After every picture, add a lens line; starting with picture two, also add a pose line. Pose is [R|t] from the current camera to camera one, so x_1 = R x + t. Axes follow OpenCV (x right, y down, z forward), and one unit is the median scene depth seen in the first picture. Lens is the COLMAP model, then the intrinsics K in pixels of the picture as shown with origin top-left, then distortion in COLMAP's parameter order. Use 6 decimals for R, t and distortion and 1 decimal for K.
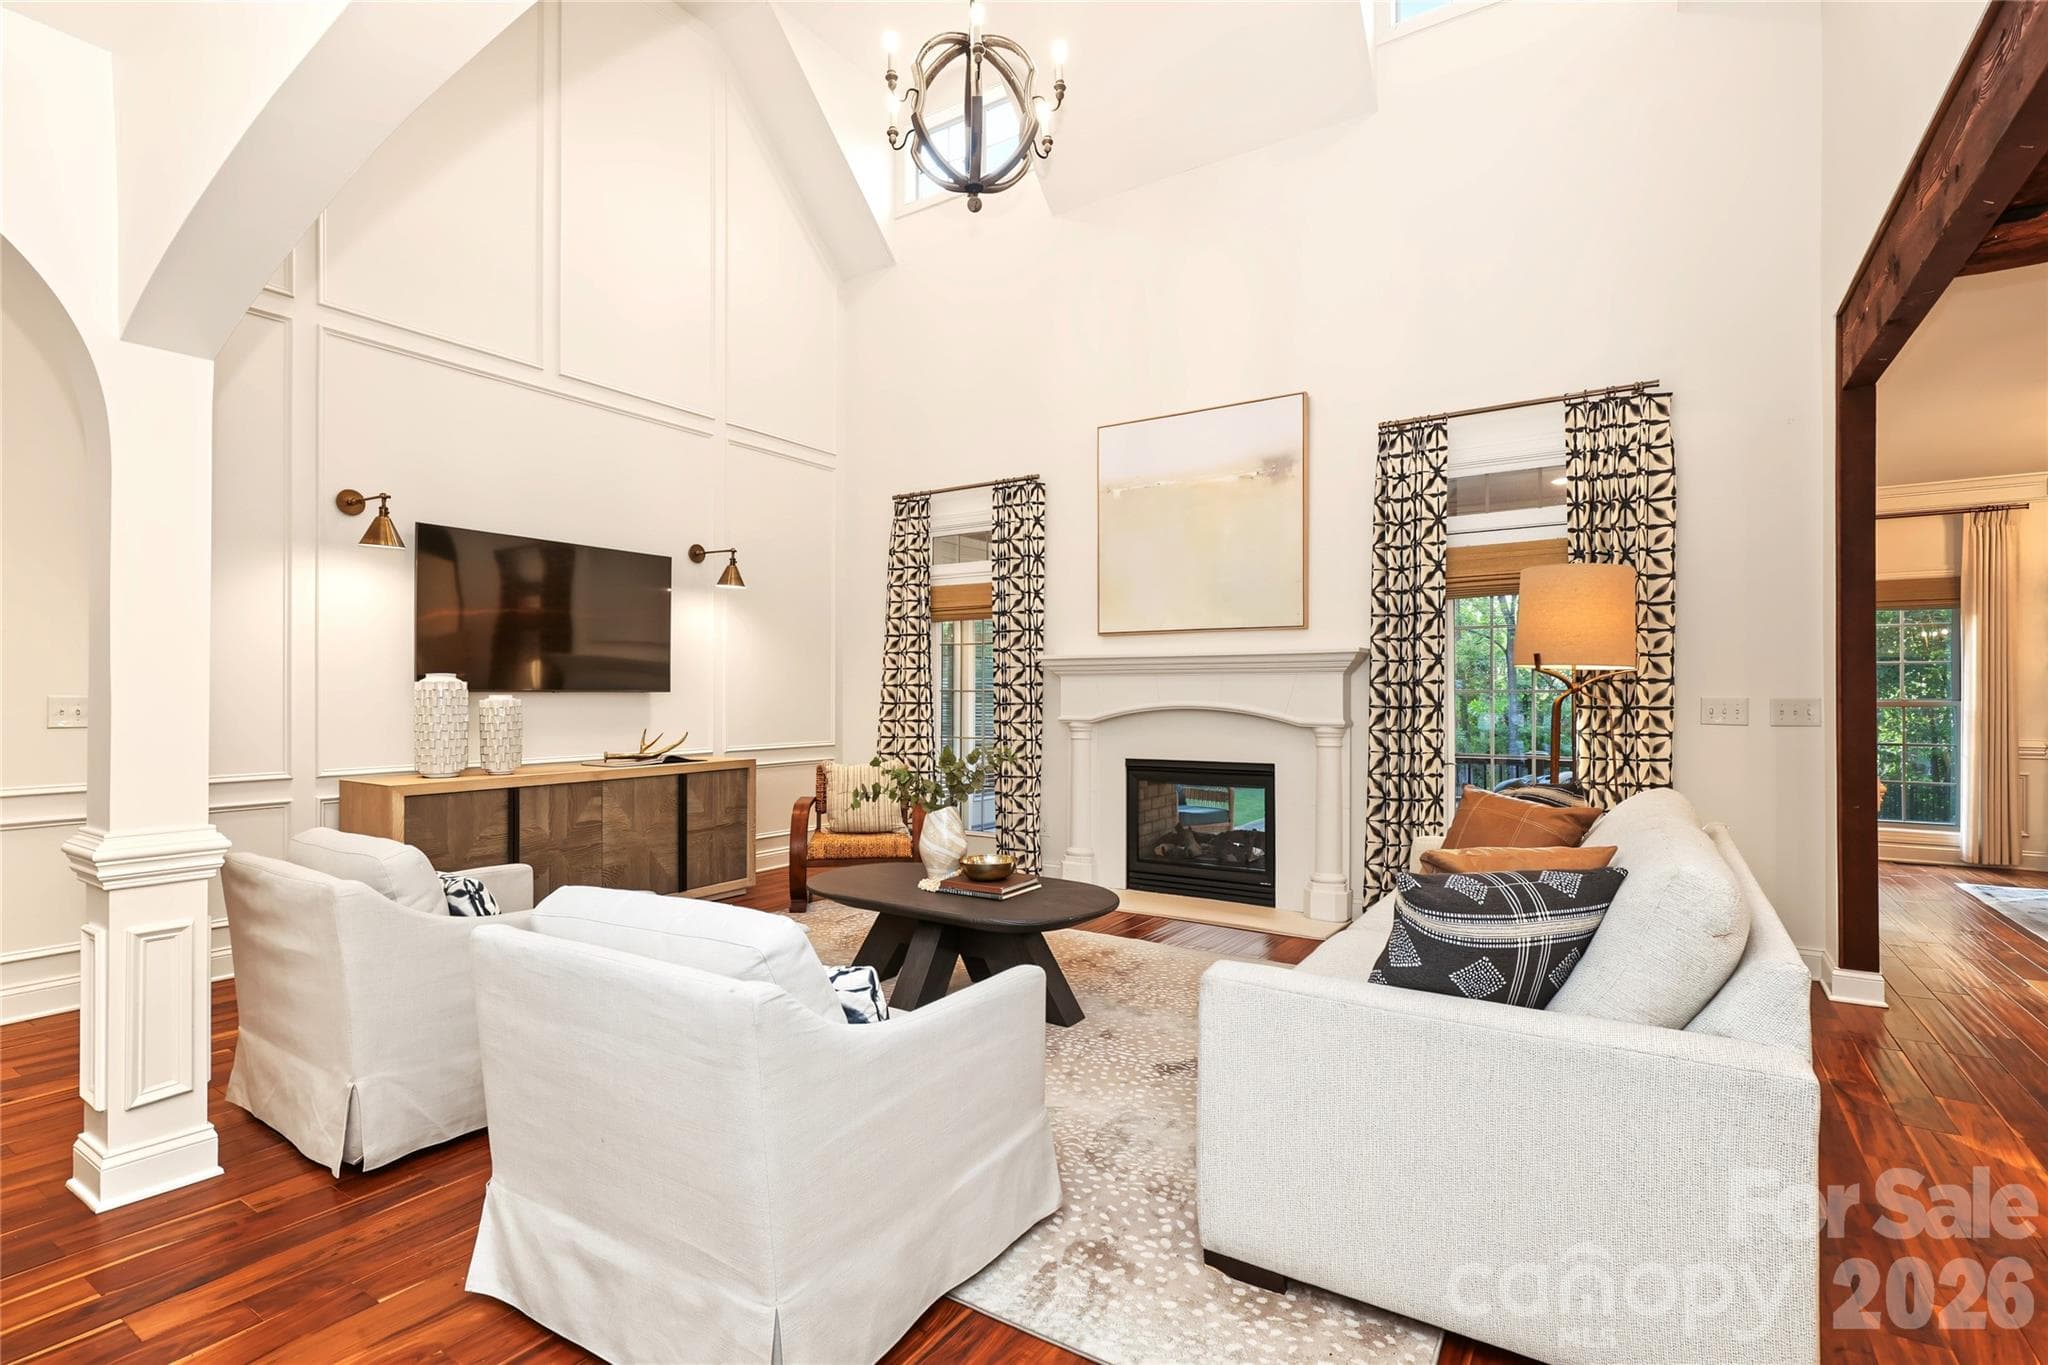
lens RADIAL K [[963.2, 0, 1017.0], [0, 963.2, 700.0], [0, 0, 1]] dist [-0.002453, -0.001216]
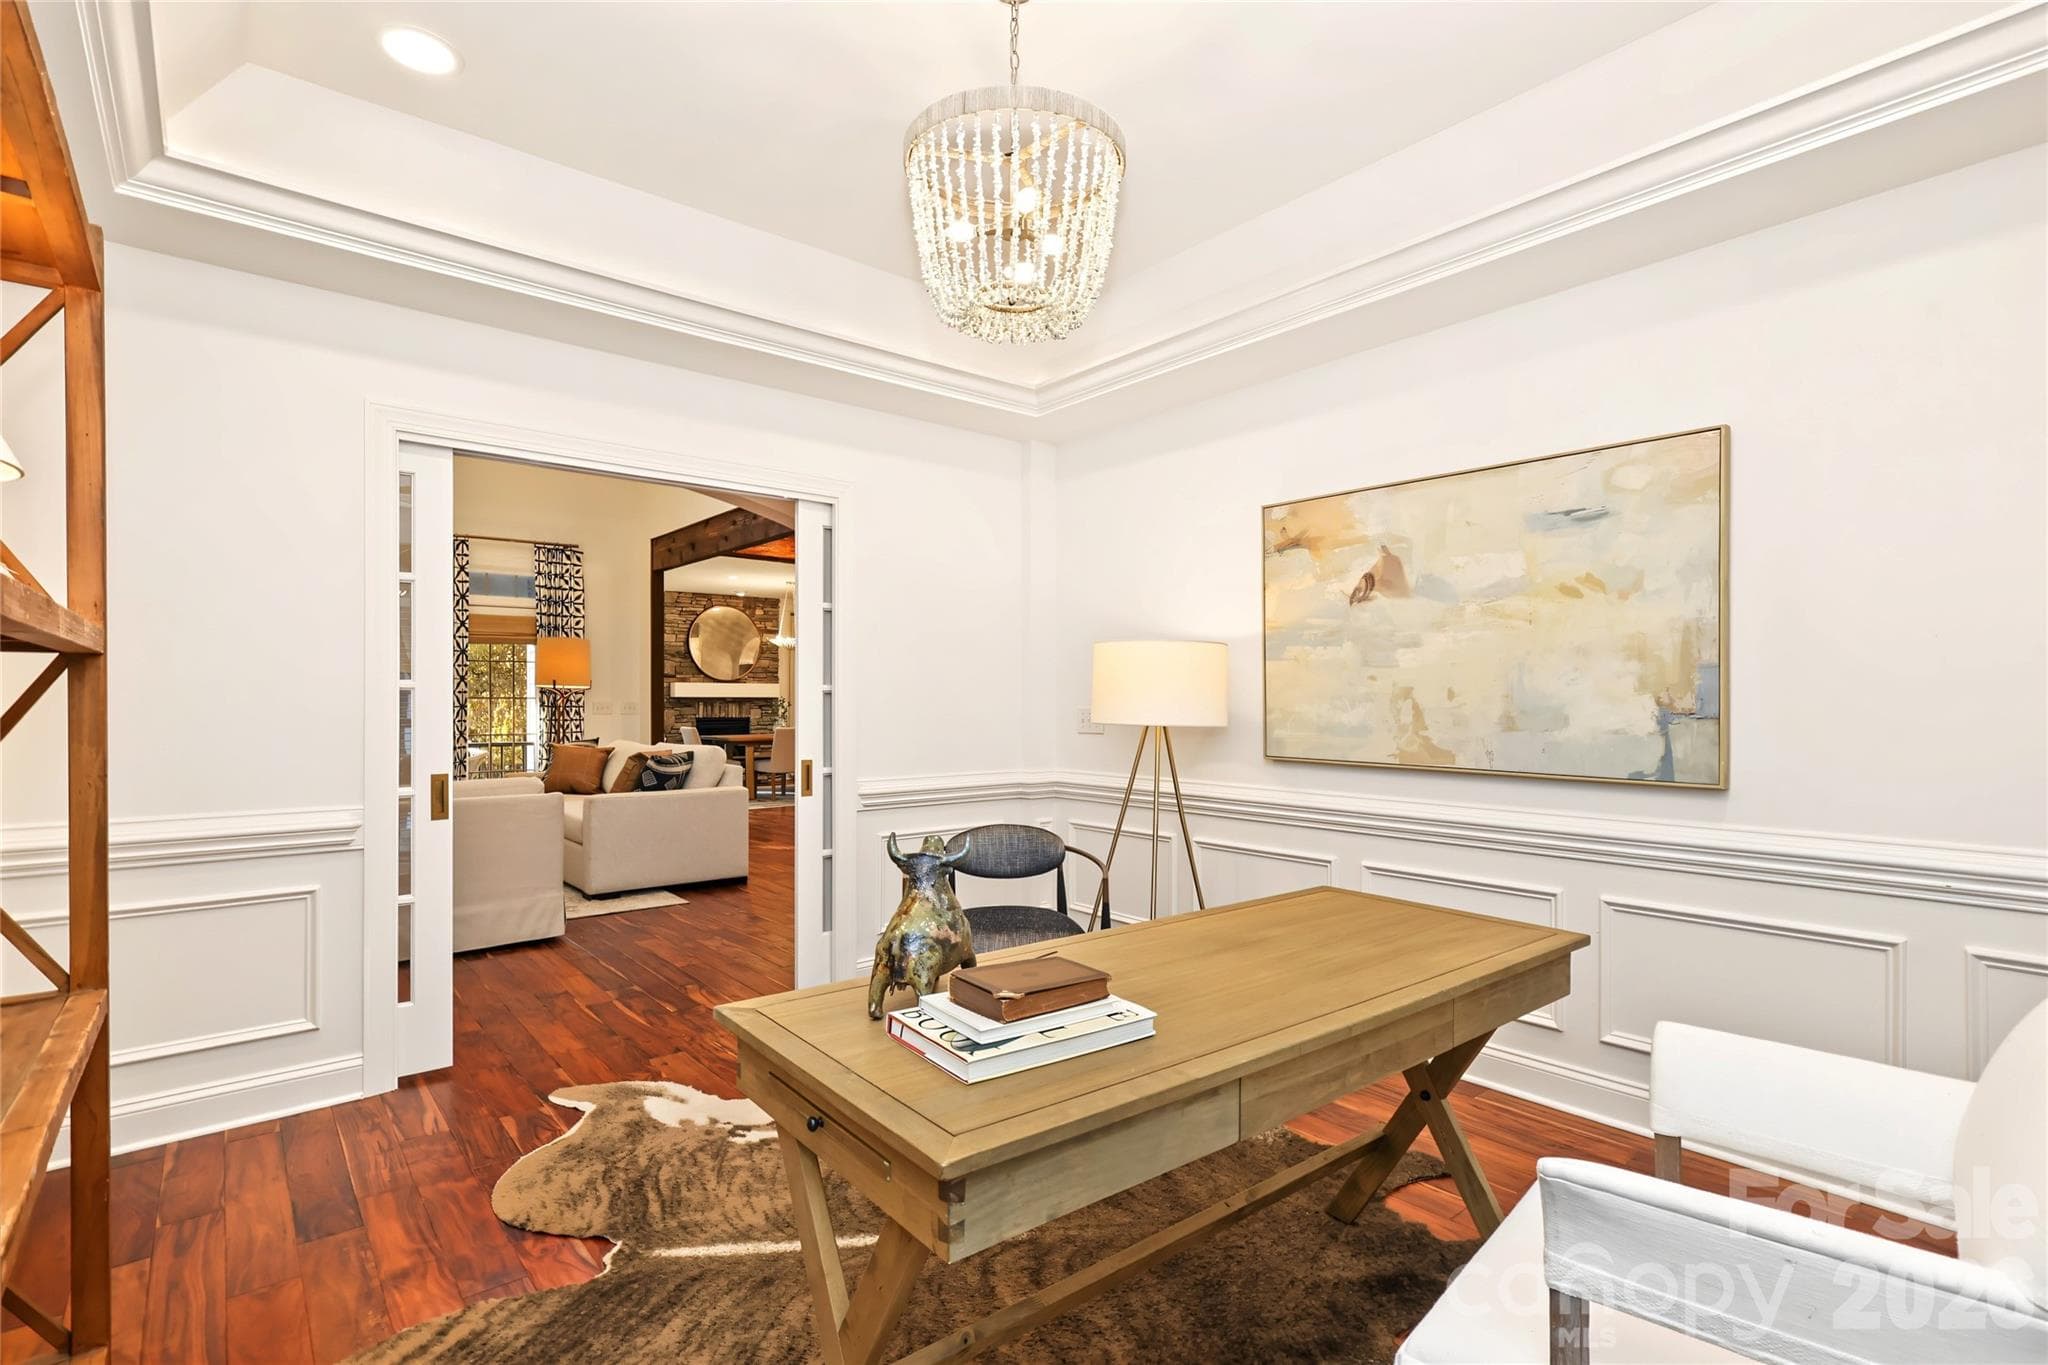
lens RADIAL K [[963.2, 0, 1027.5], [0, 963.2, 695.4], [0, 0, 1]] dist [-0.002453, -0.001216]
pose [[0.286312, 0.006838, 0.958112, -0.979966], [0.001685, 0.999969, -0.007640, 0.002146], [-0.958135, 0.003802, 0.286292, -0.477328]]
